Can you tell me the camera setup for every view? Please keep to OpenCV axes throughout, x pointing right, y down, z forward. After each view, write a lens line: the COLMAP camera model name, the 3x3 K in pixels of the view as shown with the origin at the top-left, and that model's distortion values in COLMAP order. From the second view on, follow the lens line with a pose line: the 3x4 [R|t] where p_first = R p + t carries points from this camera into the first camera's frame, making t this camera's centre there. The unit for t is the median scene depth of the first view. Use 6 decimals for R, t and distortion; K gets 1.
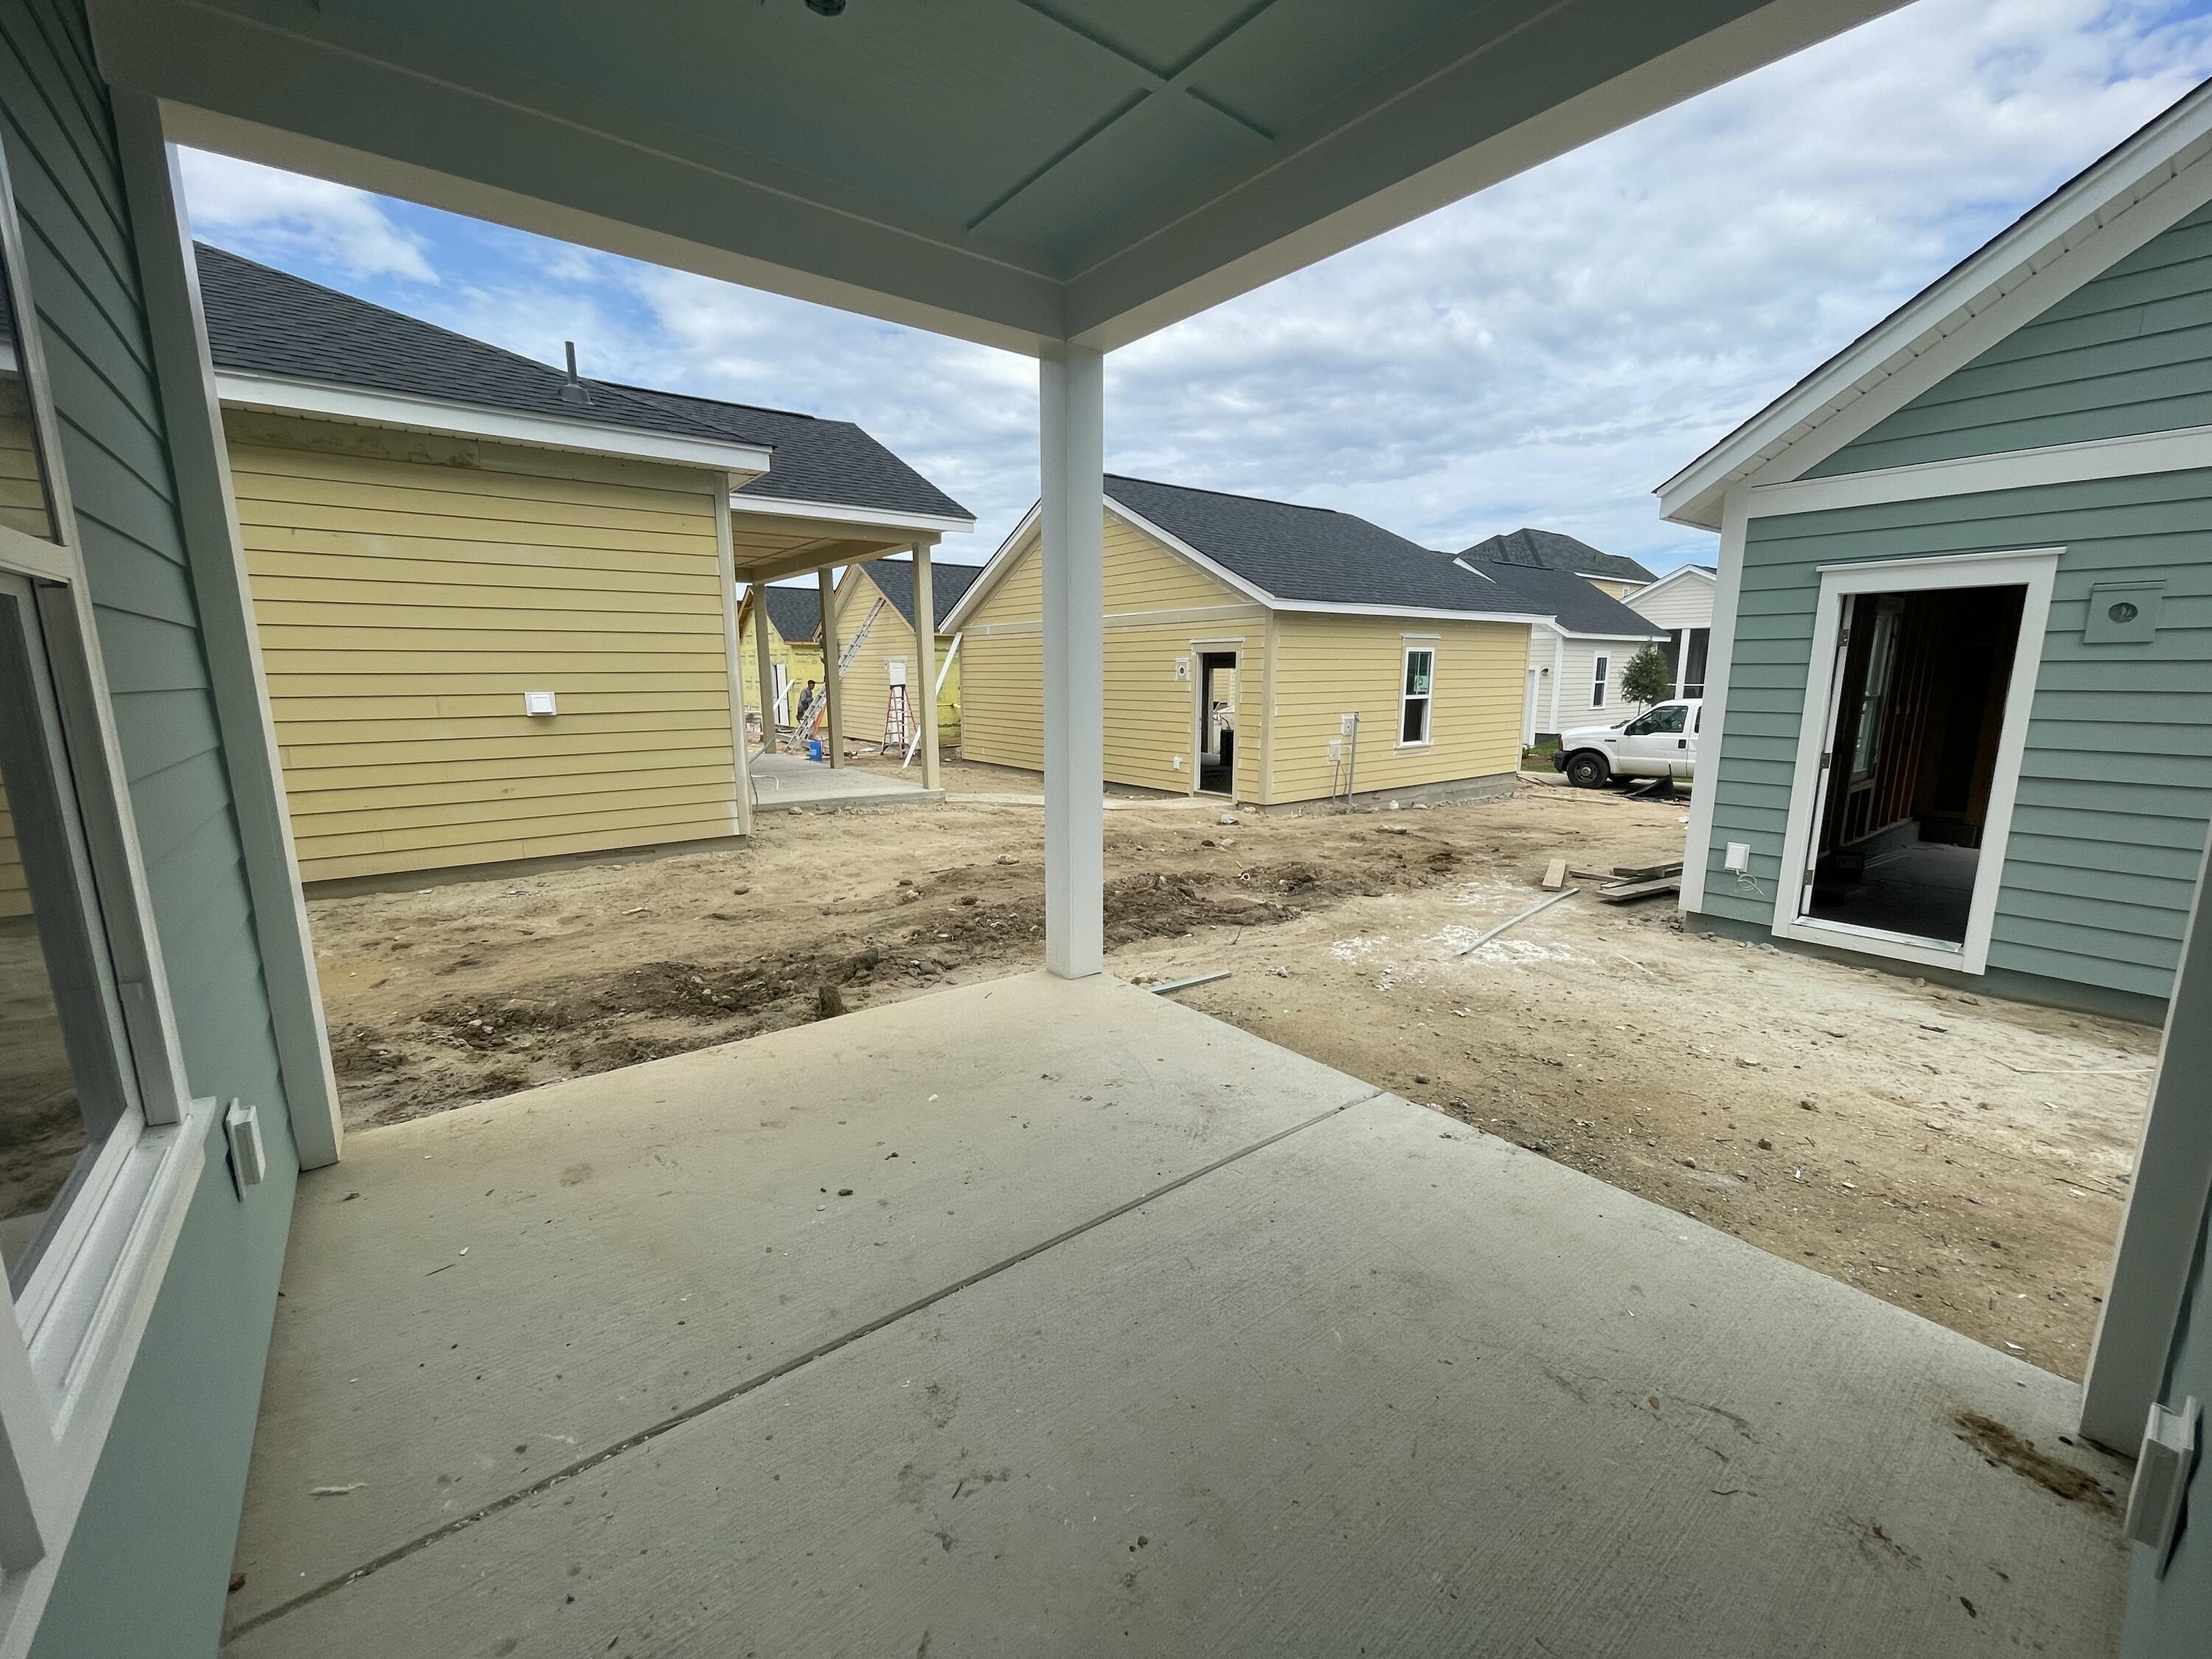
lens RADIAL K [[892.1, 0, 1102.5], [0, 892.1, 831.9], [0, 0, 1]] dist [0.000138, 0.000612]
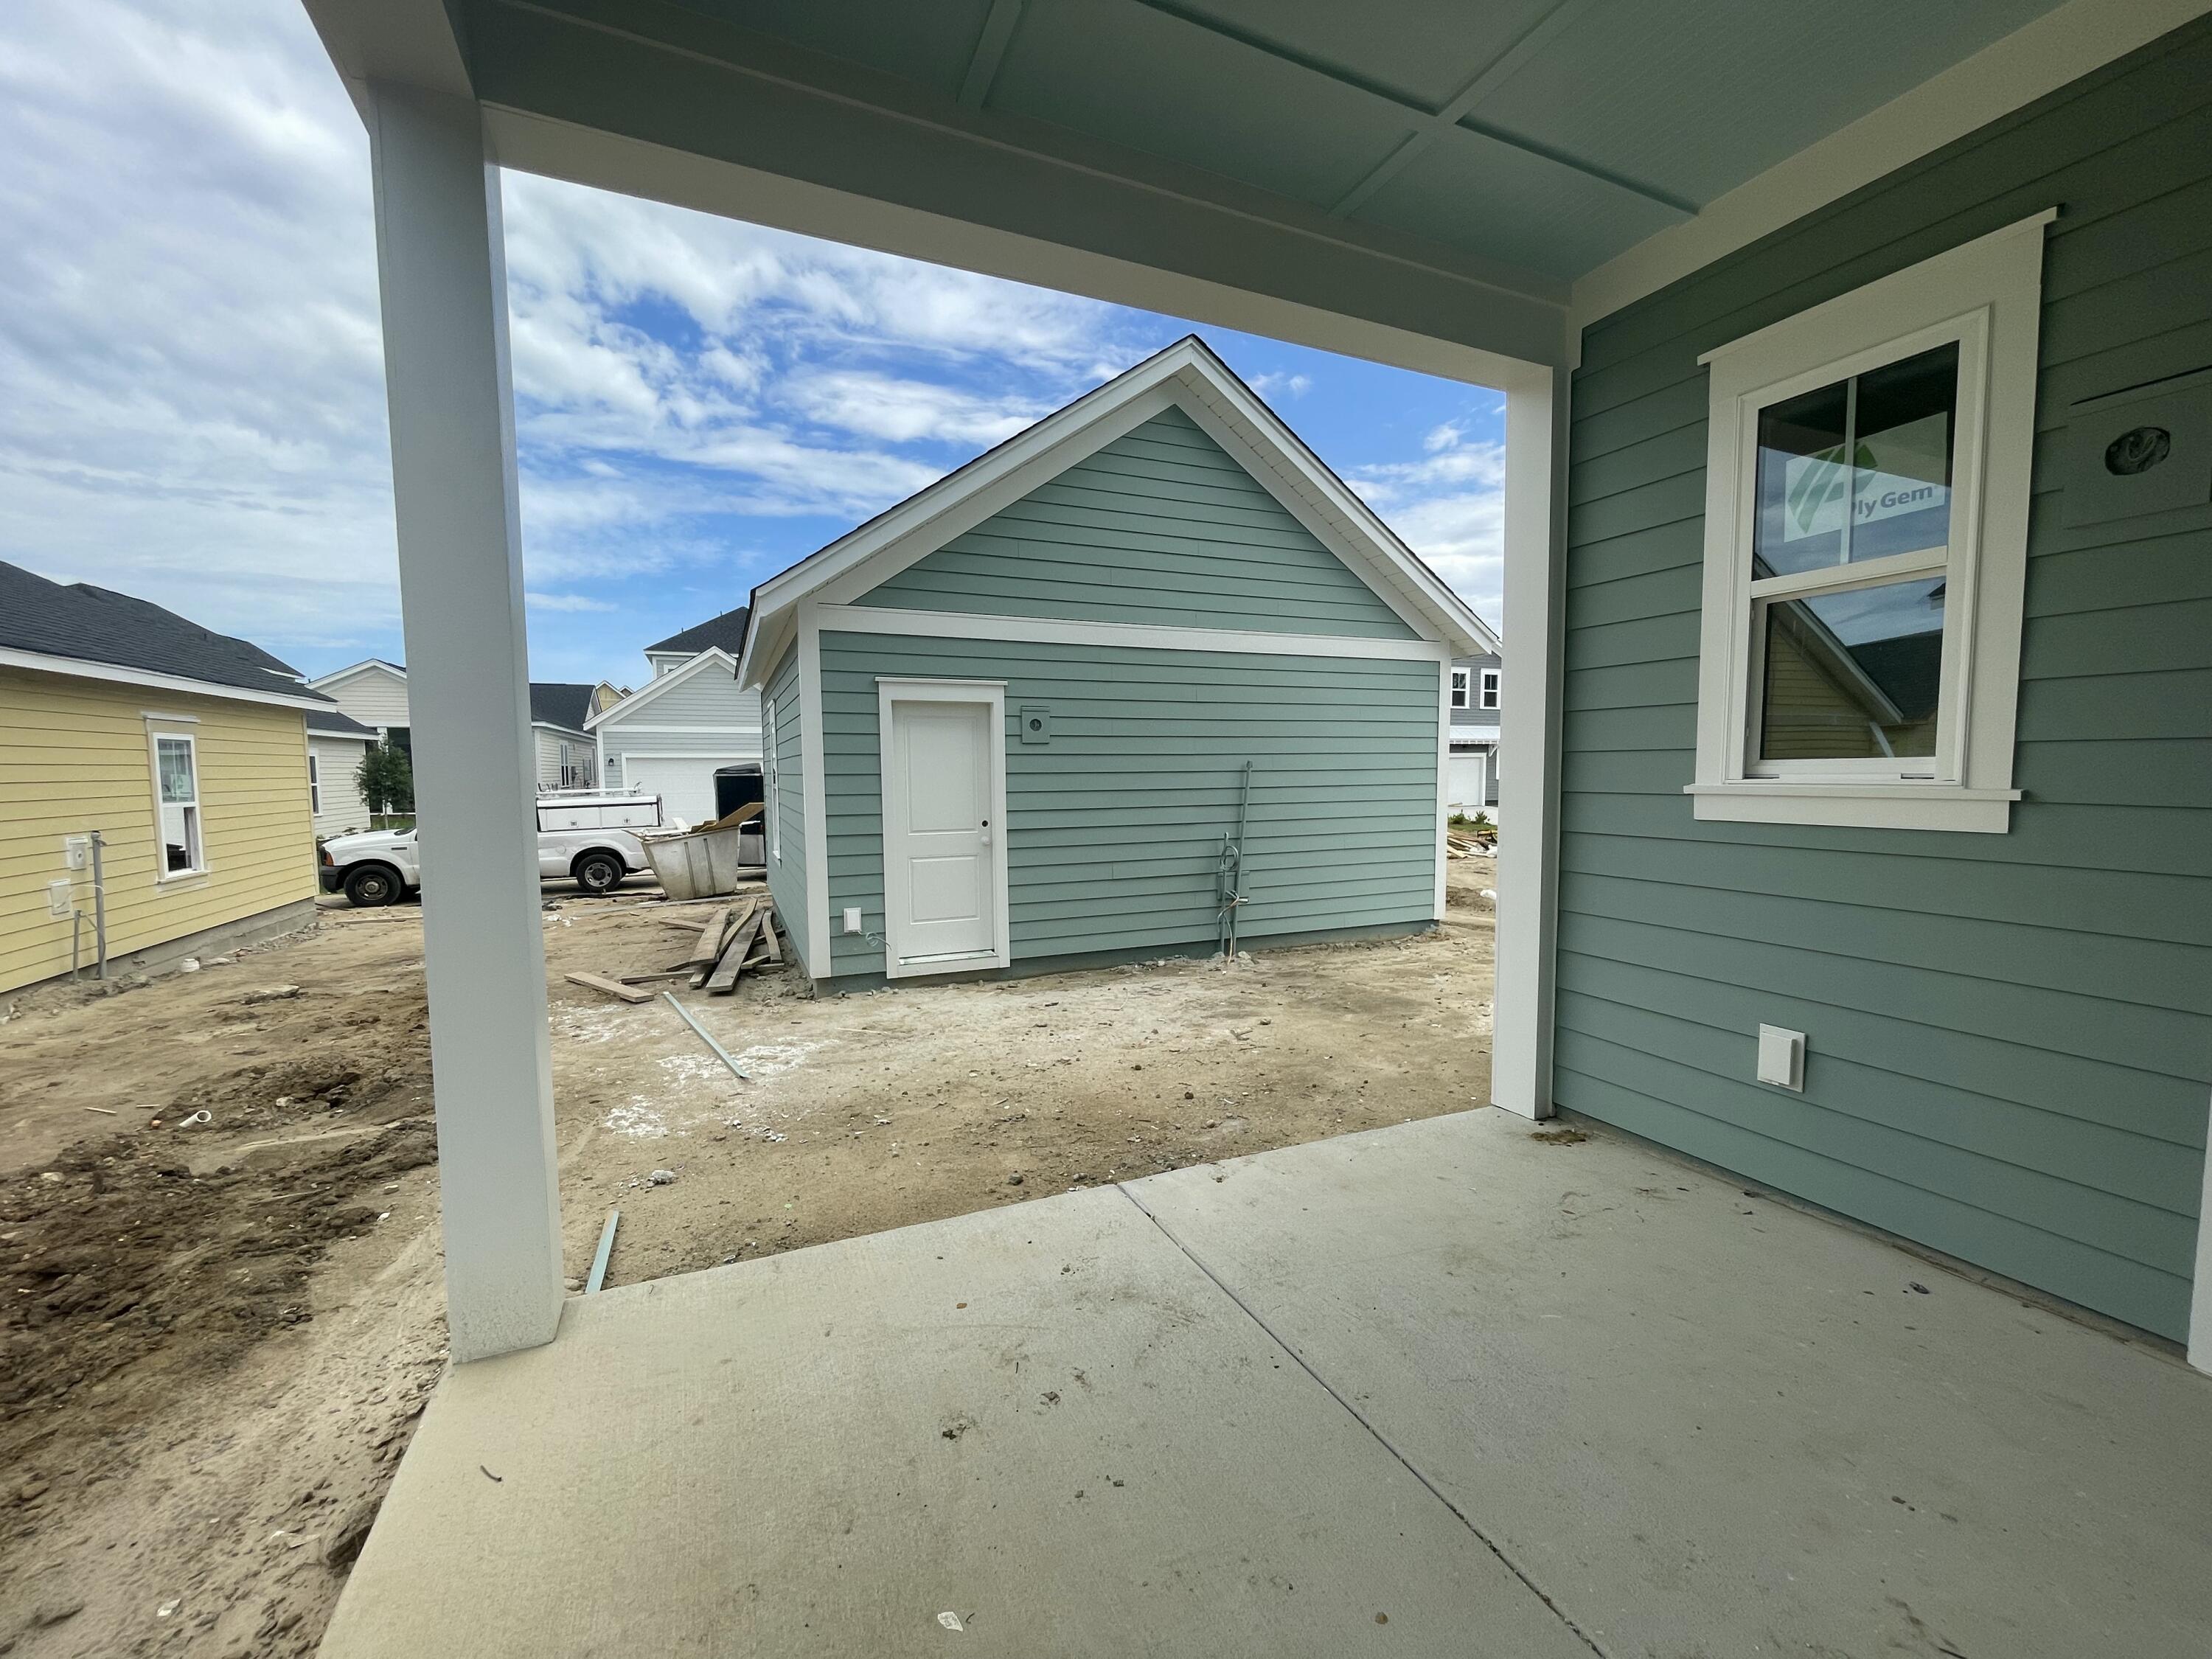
lens RADIAL K [[892.1, 0, 1086.0], [0, 892.1, 840.1], [0, 0, 1]] dist [0.000138, 0.000612]
pose [[0.253911, -0.075515, 0.964275, -0.315573], [0.177191, 0.983707, 0.030380, -0.055388], [-0.950859, 0.163147, 0.263154, 0.399120]]
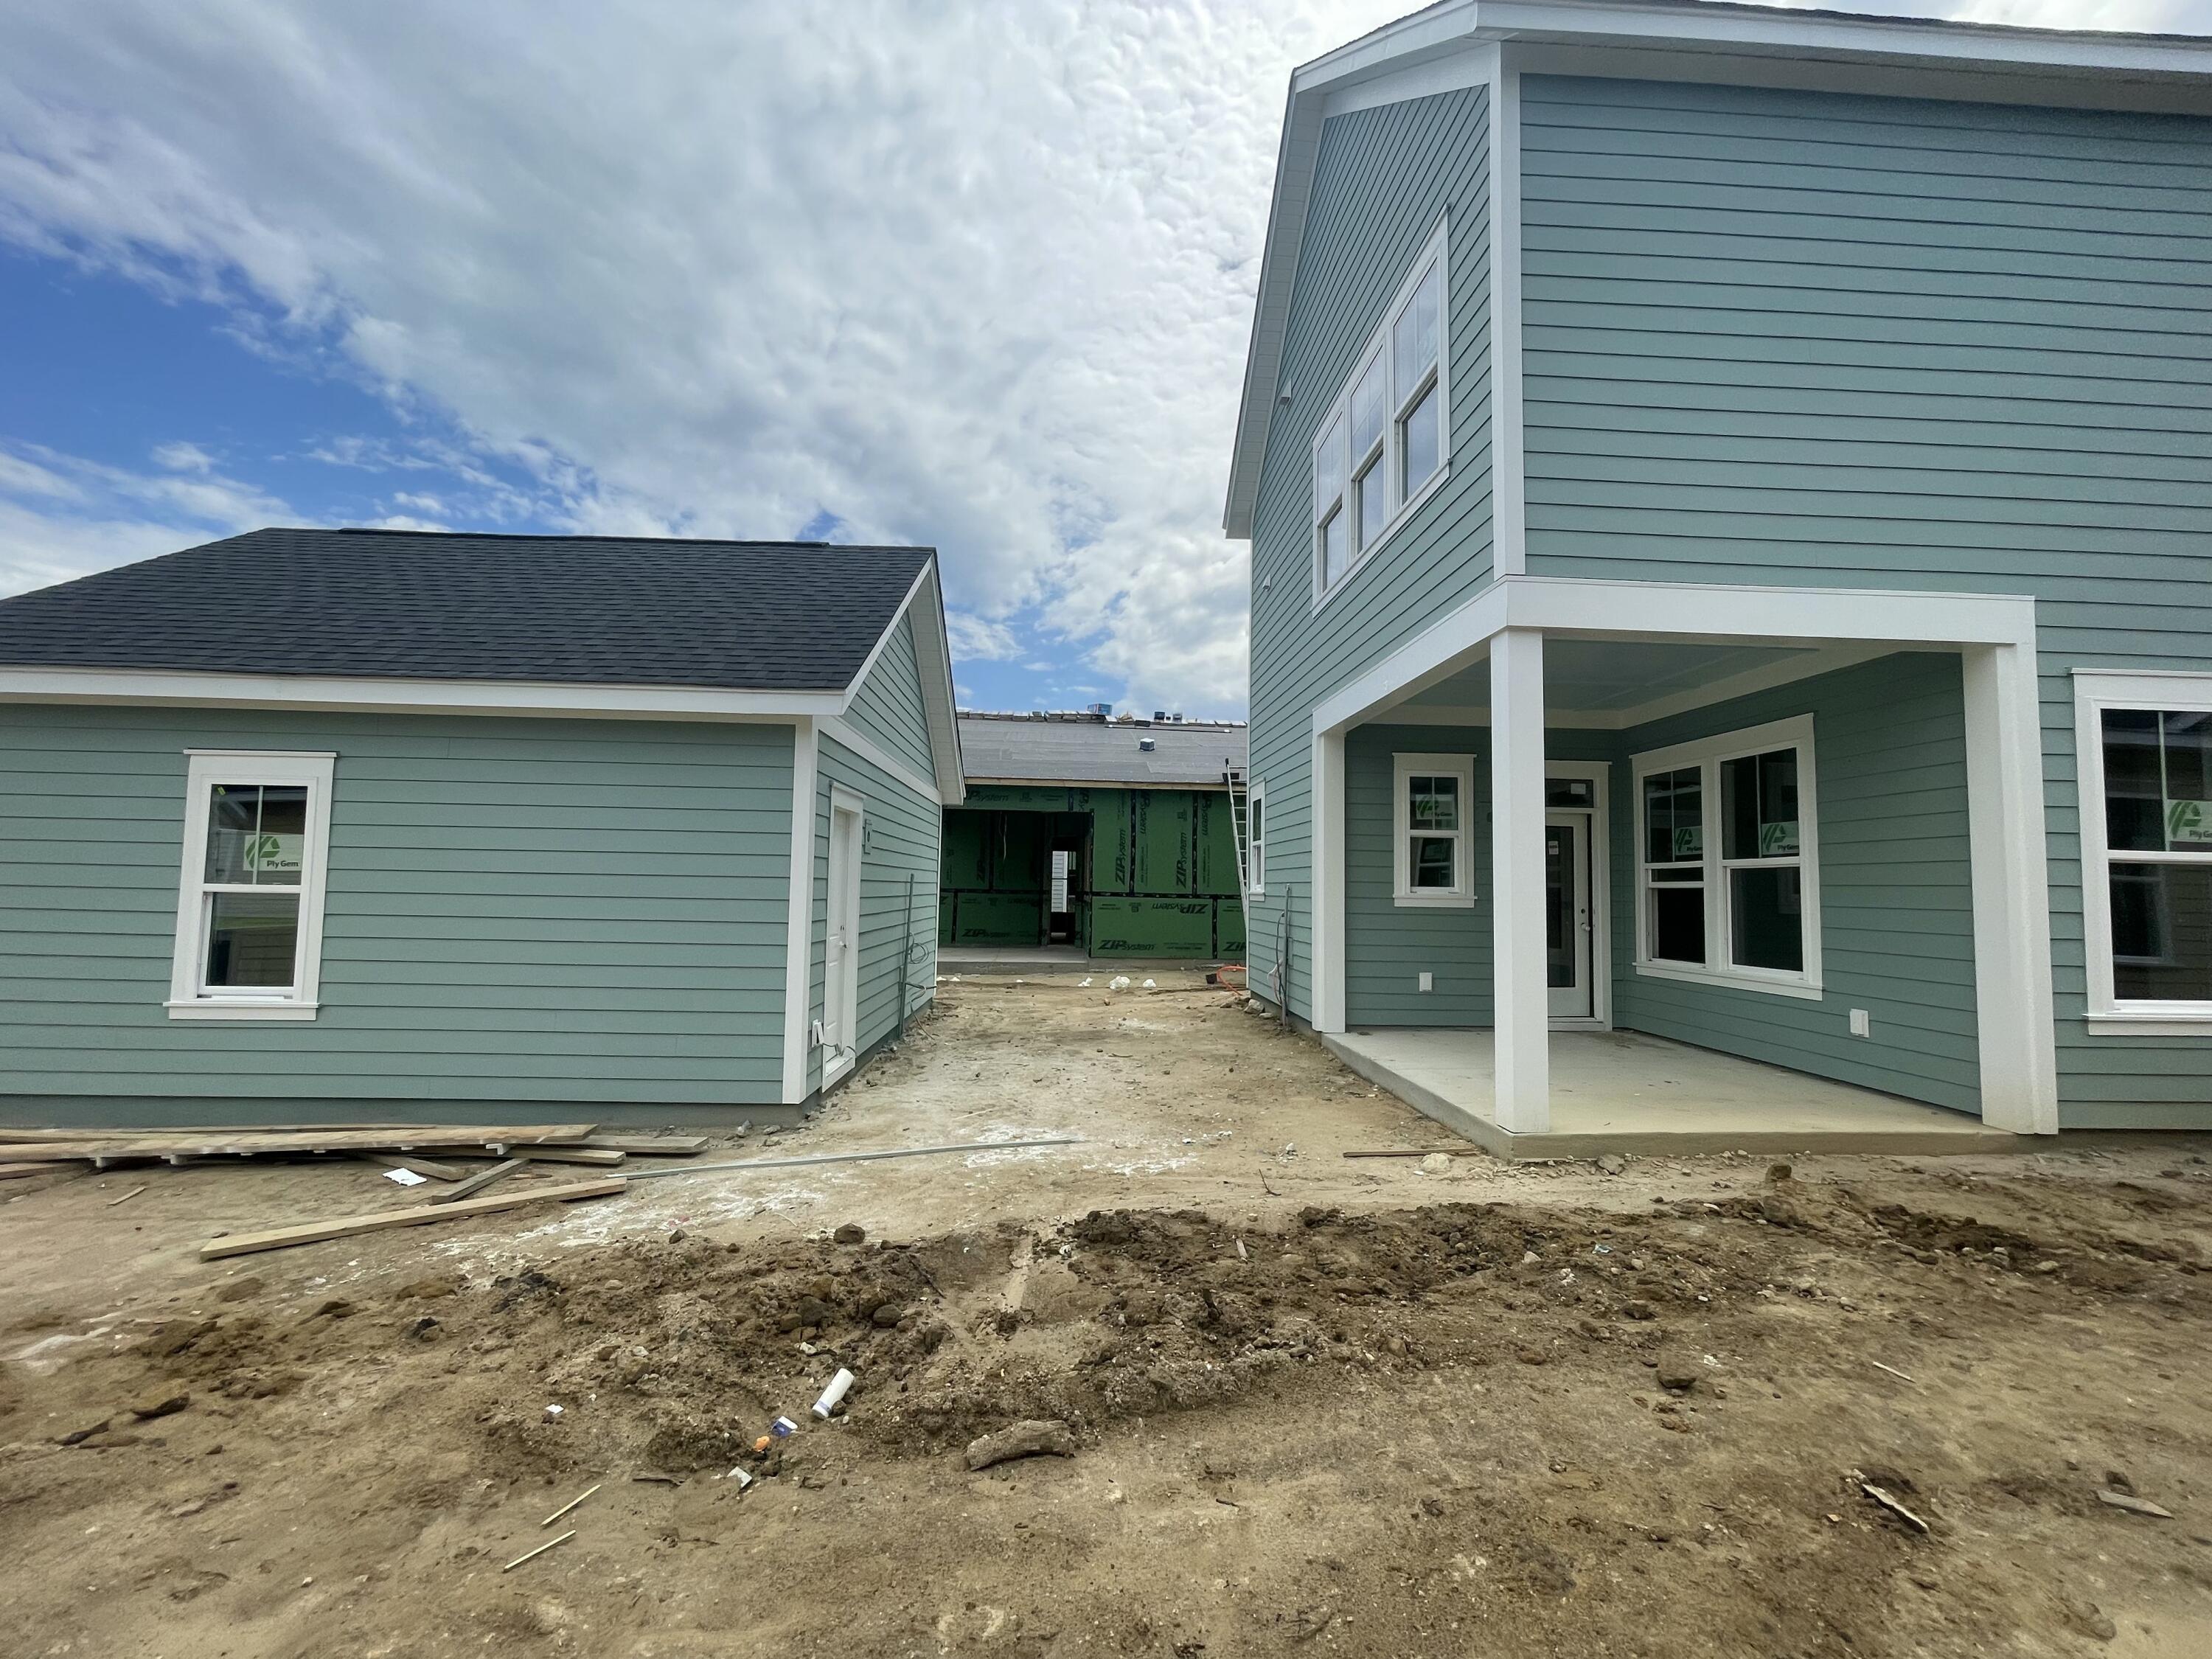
lens RADIAL K [[892.1, 0, 1104.5], [0, 892.1, 833.7], [0, 0, 1]] dist [0.000138, 0.000612]
pose [[-0.805042, 0.030996, 0.592407, -0.225371], [0.099934, 0.991448, 0.083929, -0.287914], [-0.584739, 0.126769, -0.801255, 1.686311]]
